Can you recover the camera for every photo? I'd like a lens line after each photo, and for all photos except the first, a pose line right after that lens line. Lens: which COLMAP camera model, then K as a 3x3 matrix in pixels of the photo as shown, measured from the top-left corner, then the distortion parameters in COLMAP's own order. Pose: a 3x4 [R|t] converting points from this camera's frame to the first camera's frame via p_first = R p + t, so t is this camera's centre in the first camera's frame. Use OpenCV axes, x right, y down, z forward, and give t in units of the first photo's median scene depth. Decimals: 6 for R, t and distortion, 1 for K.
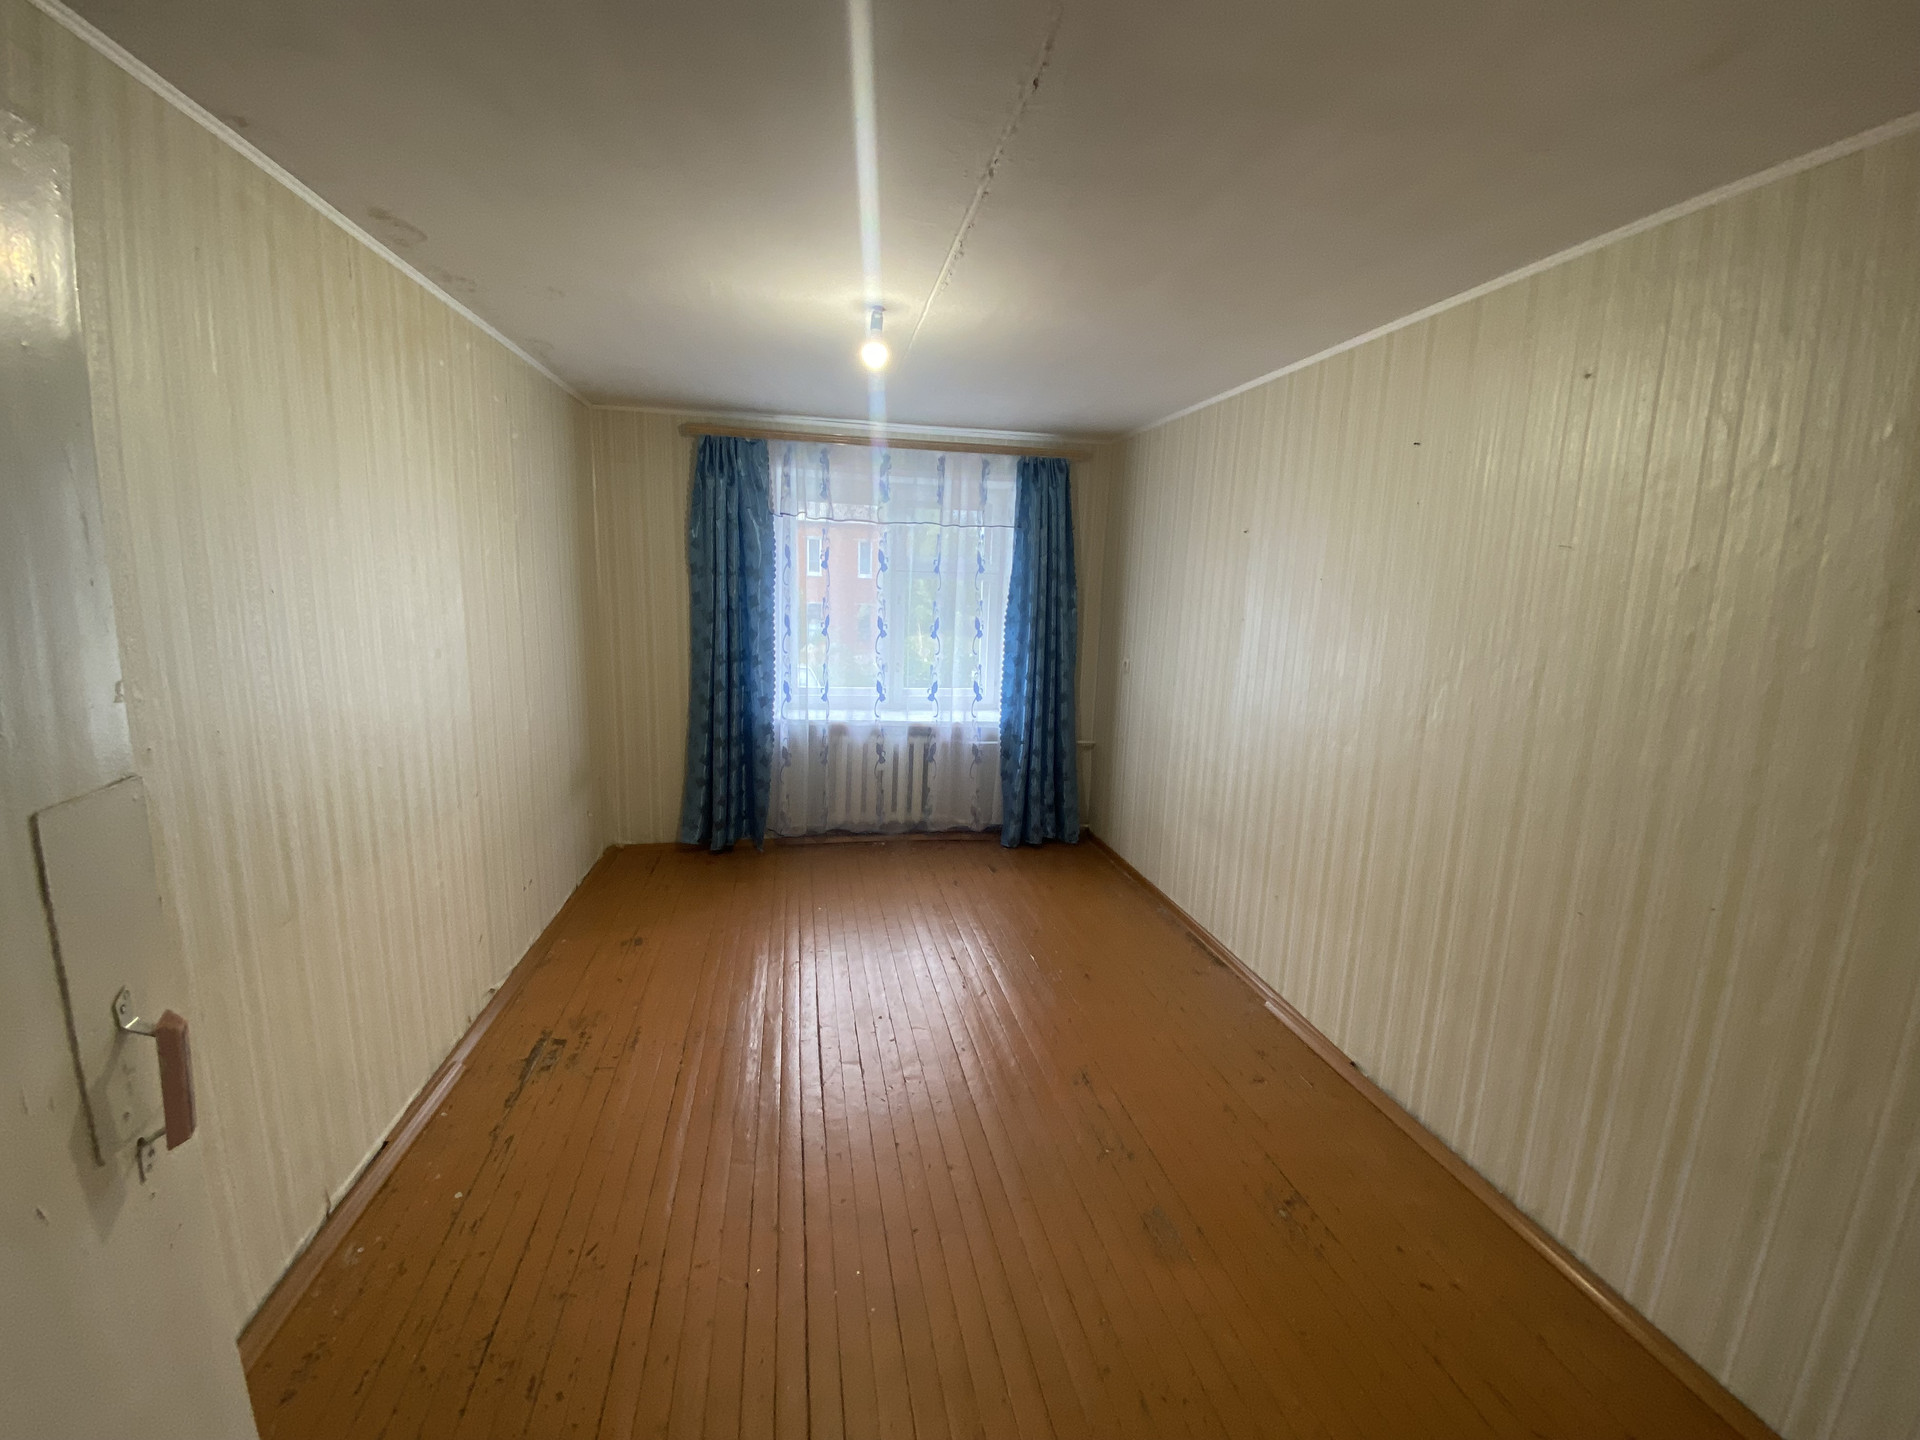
lens RADIAL K [[789.2, 0, 956.1], [0, 789.2, 723.4], [0, 0, 1]] dist [-0.001428, -0.002602]
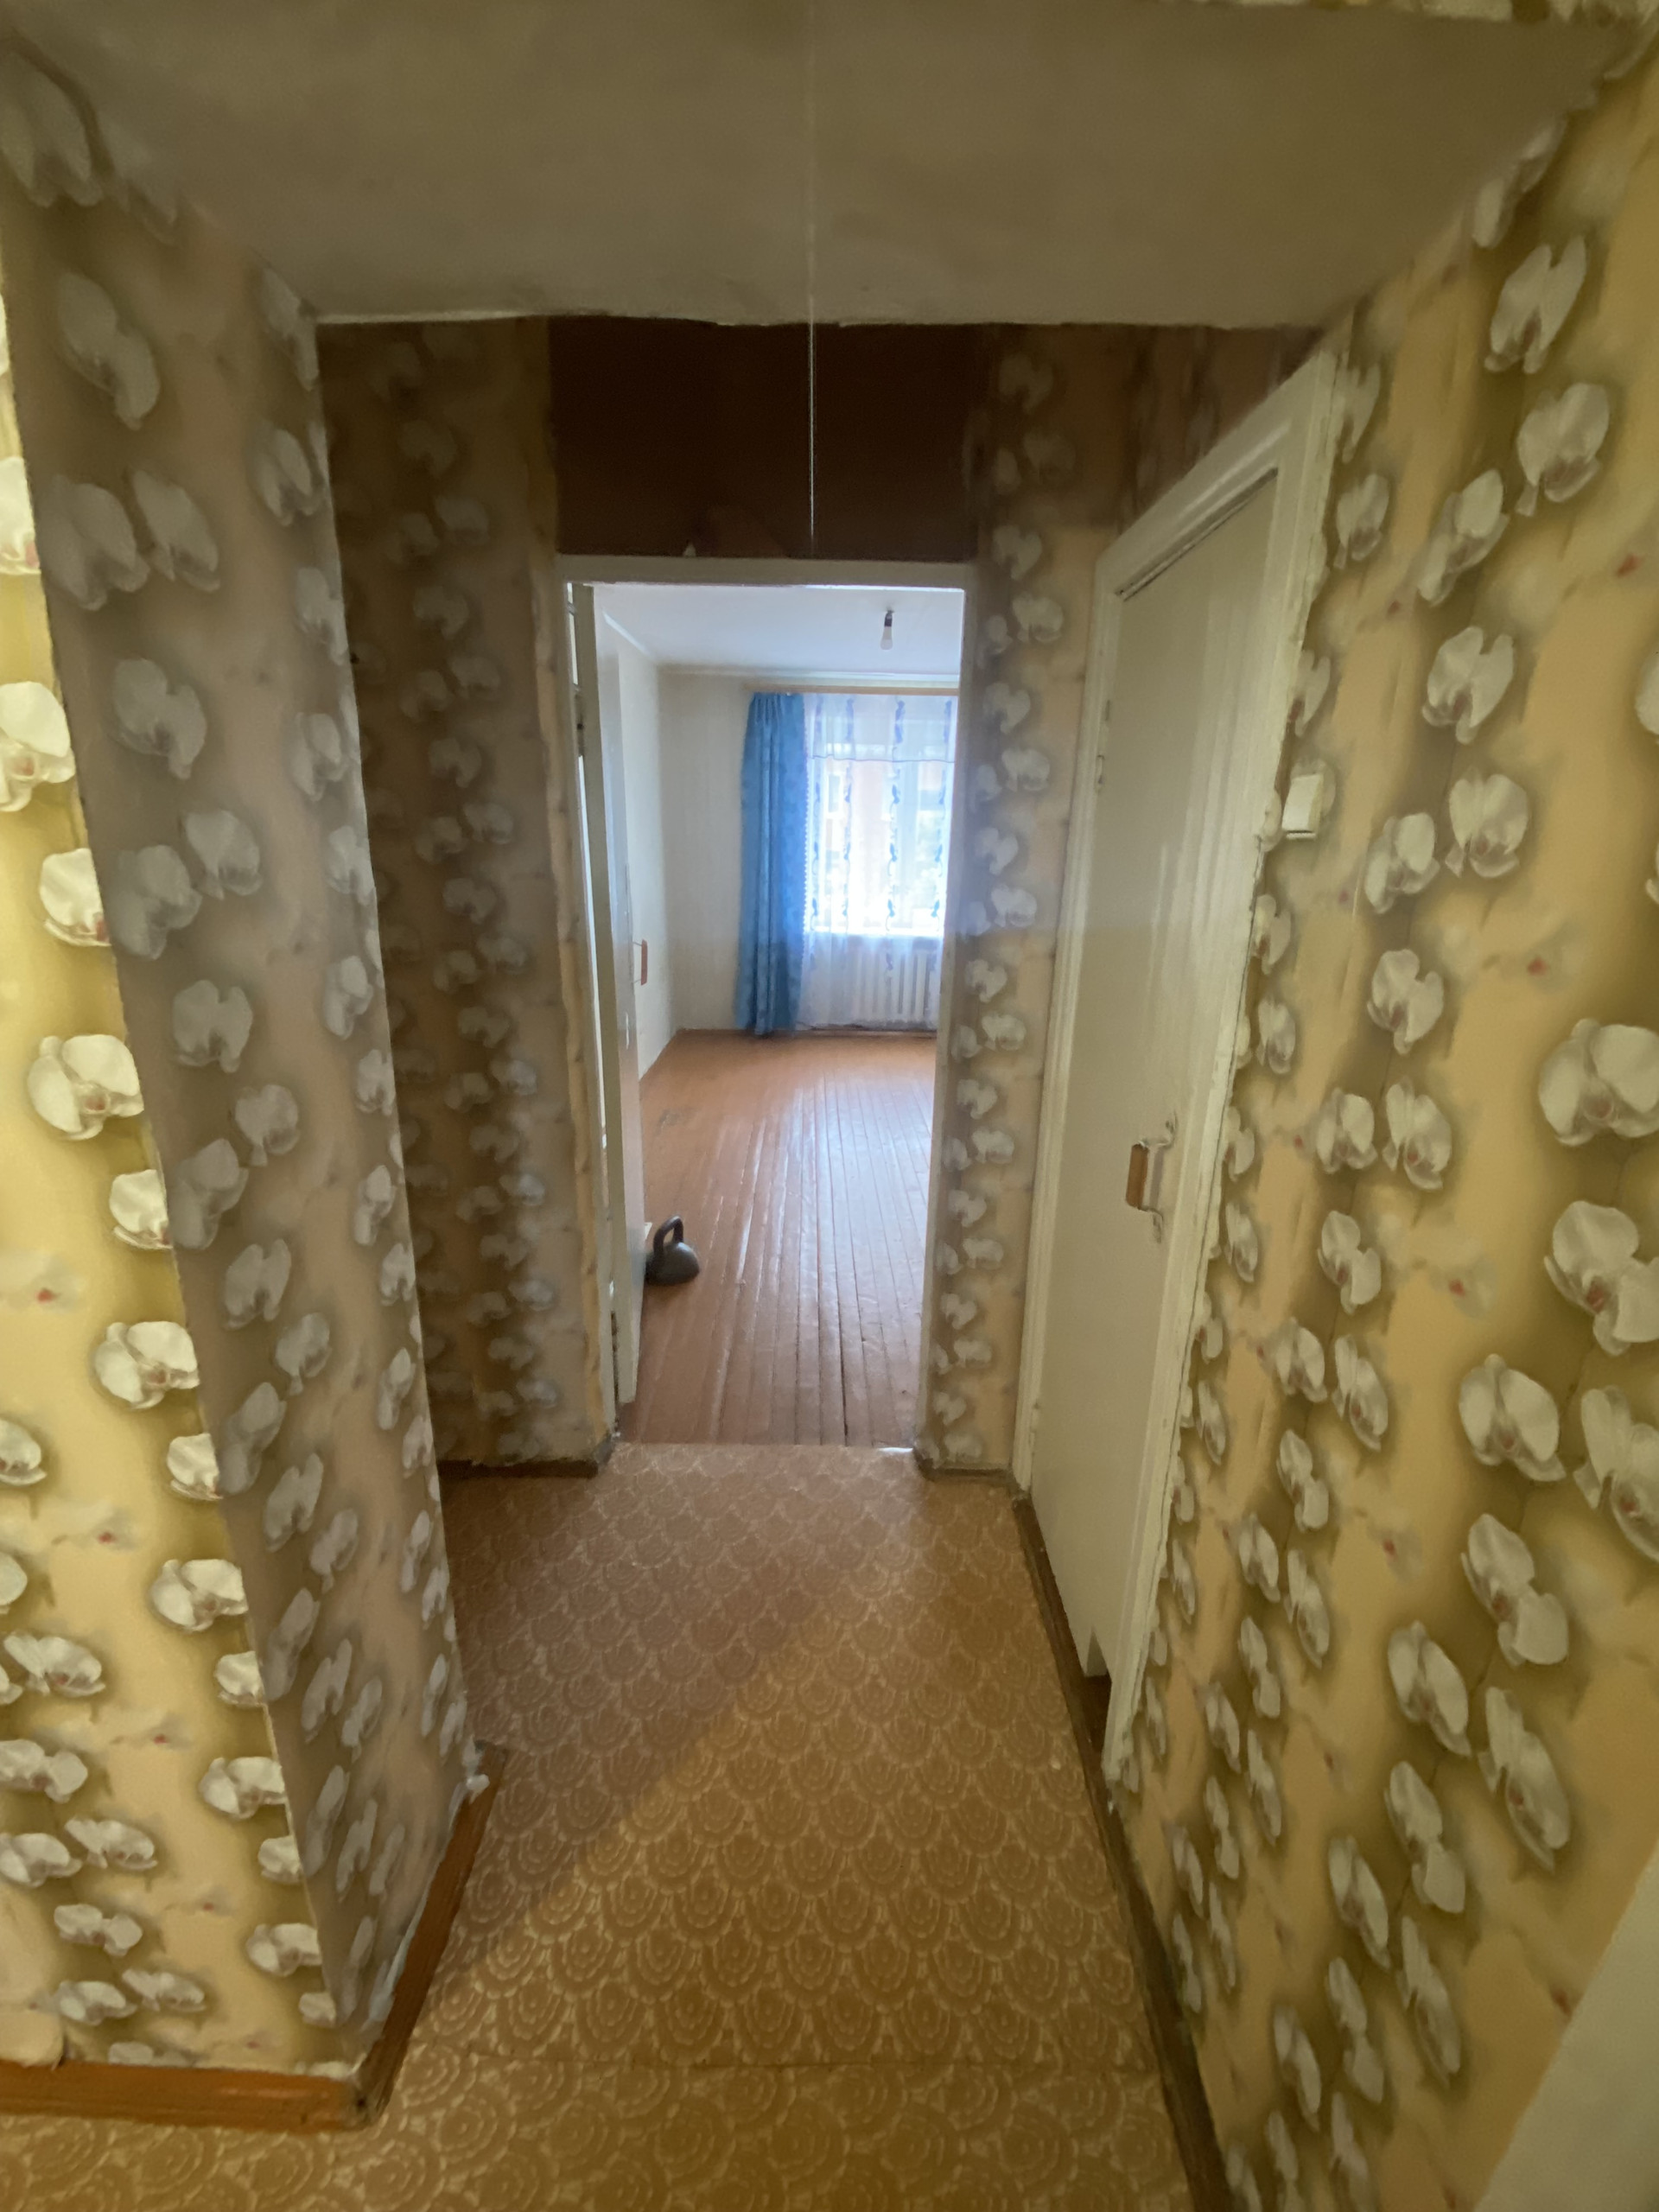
lens RADIAL K [[909.3, 0, 805.9], [0, 909.3, 1127.5], [0, 0, 1]] dist [-0.001428, -0.002602]
pose [[0.980092, 0.041812, -0.194094, 0.062732], [-0.015419, 0.990651, 0.135546, 0.110480], [0.197947, -0.129855, 0.971573, -0.433837]]
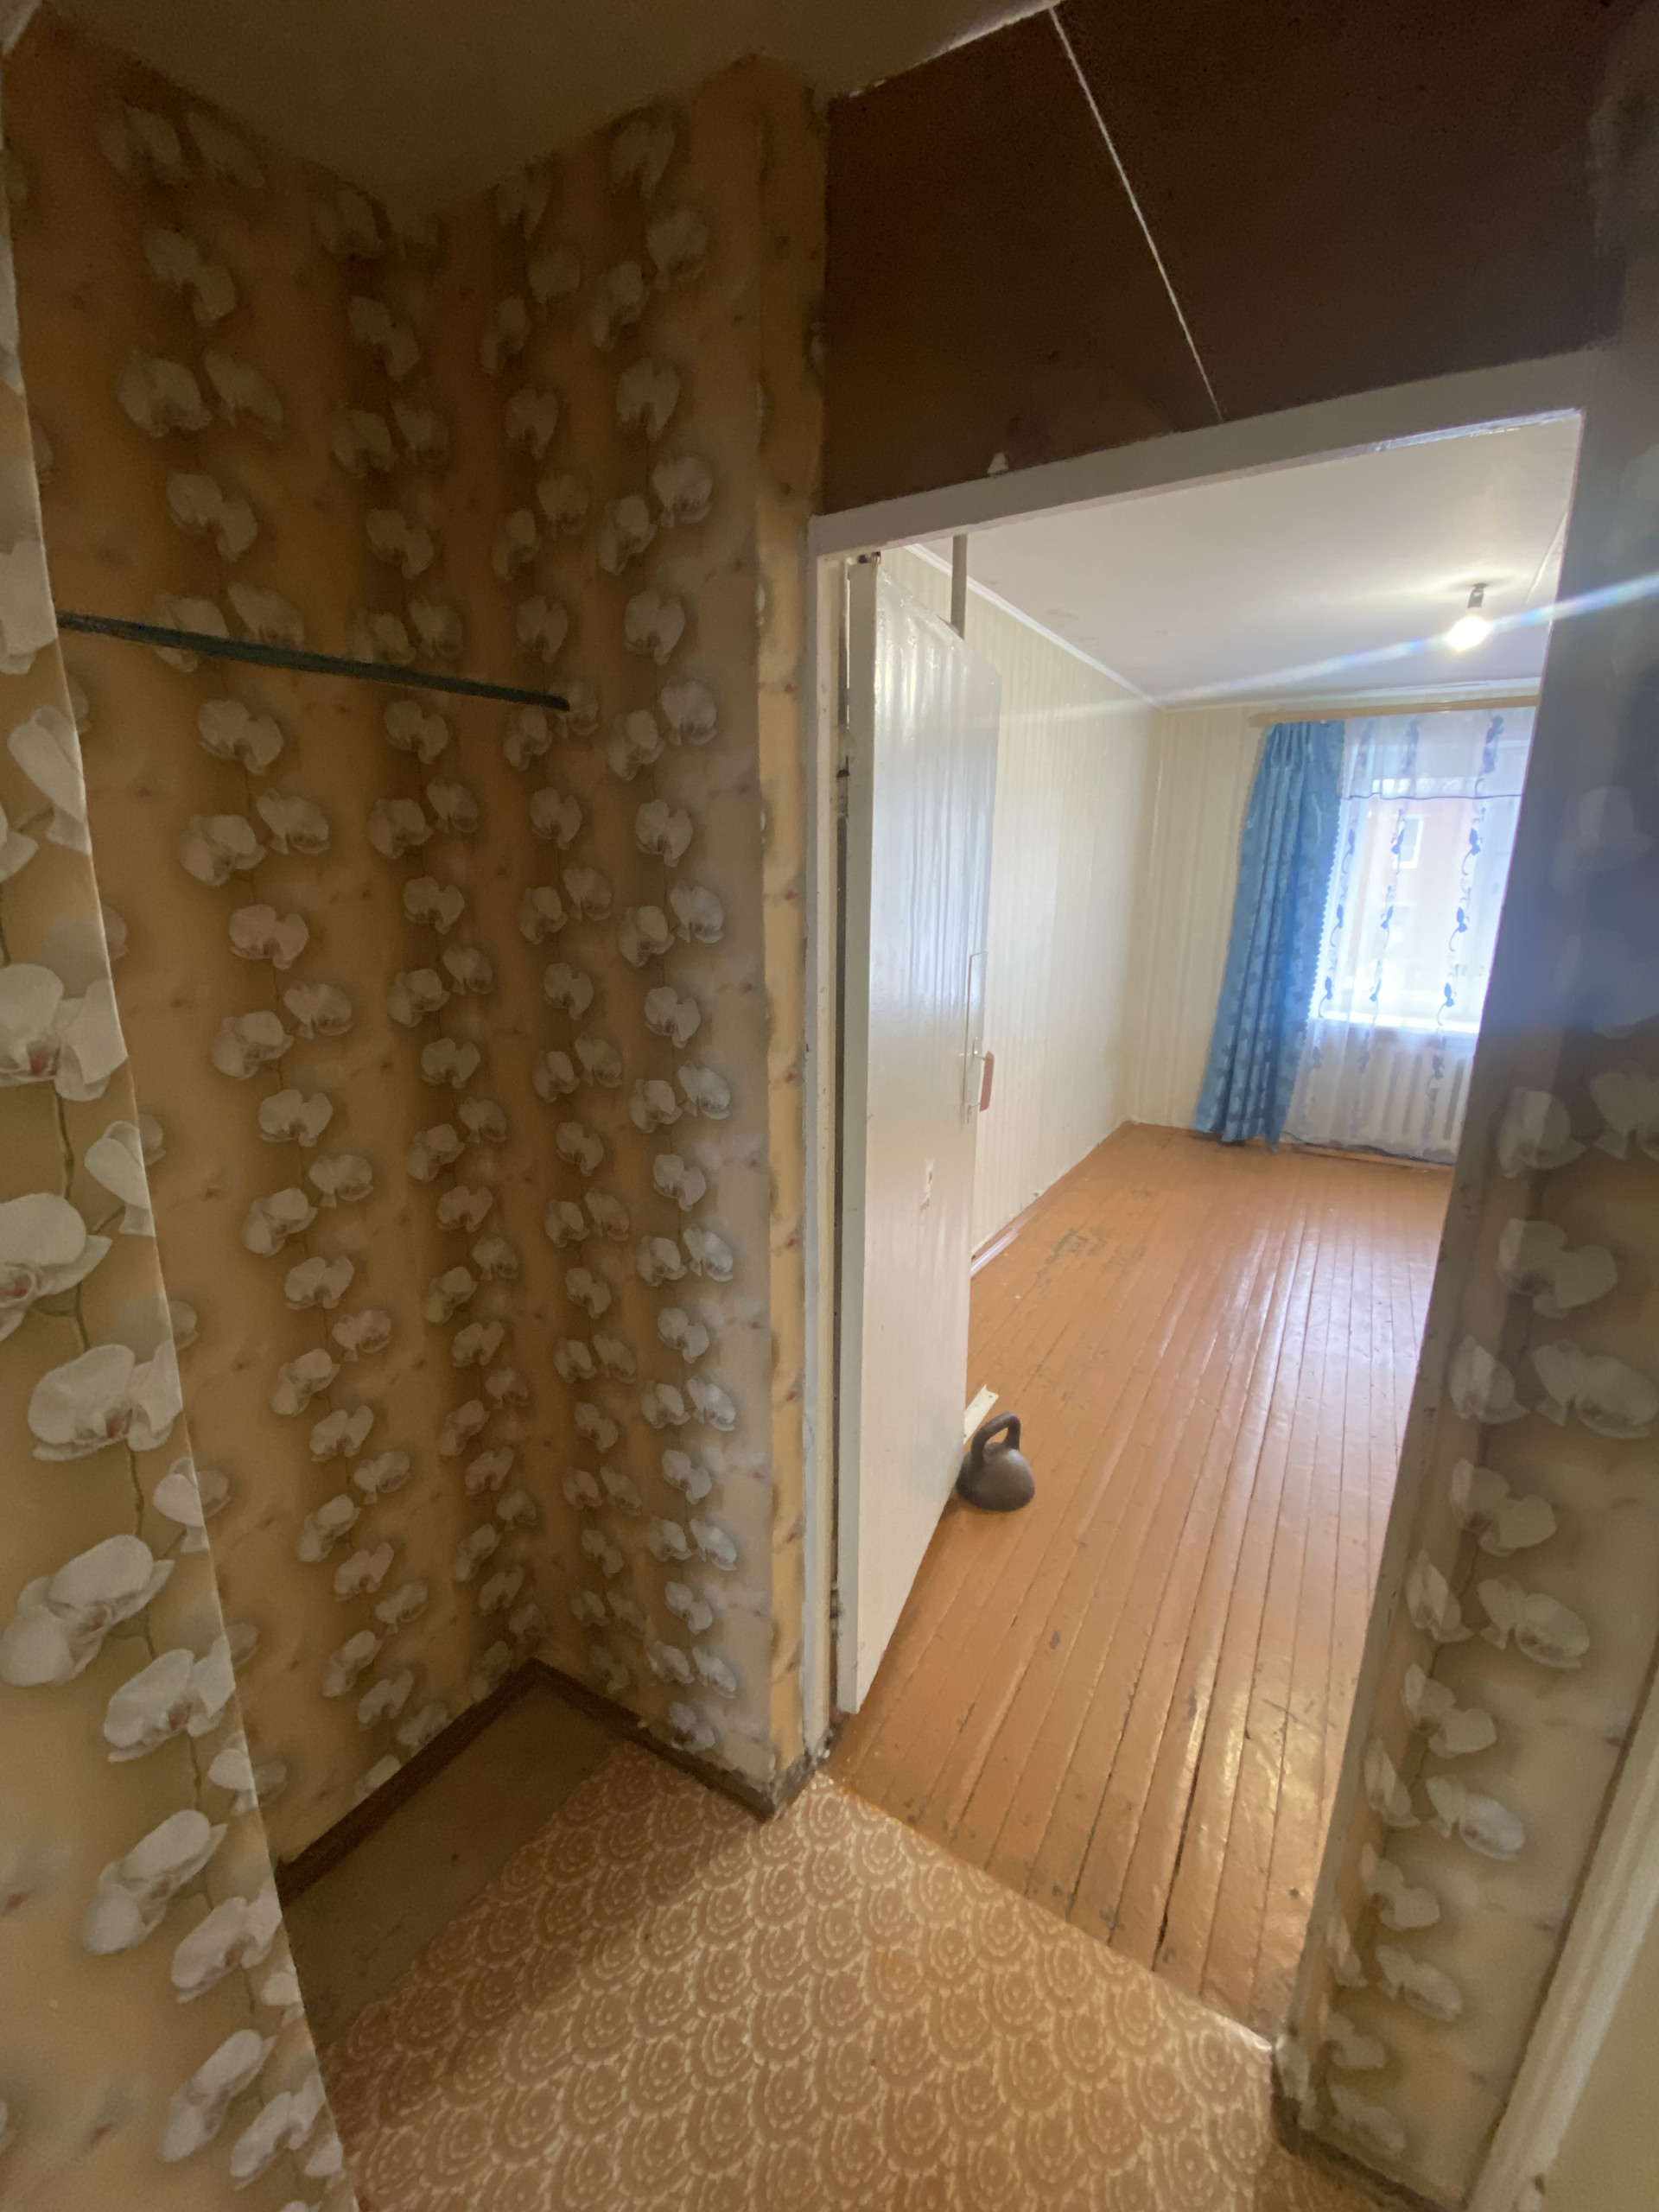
lens RADIAL K [[909.3, 0, 809.4], [0, 909.3, 1108.3], [0, 0, 1]] dist [-0.001428, -0.002602]
pose [[0.739349, 0.137003, -0.659237, 0.064413], [-0.098641, 0.990556, 0.095229, 0.060930], [0.666058, -0.005380, 0.745881, -0.232182]]
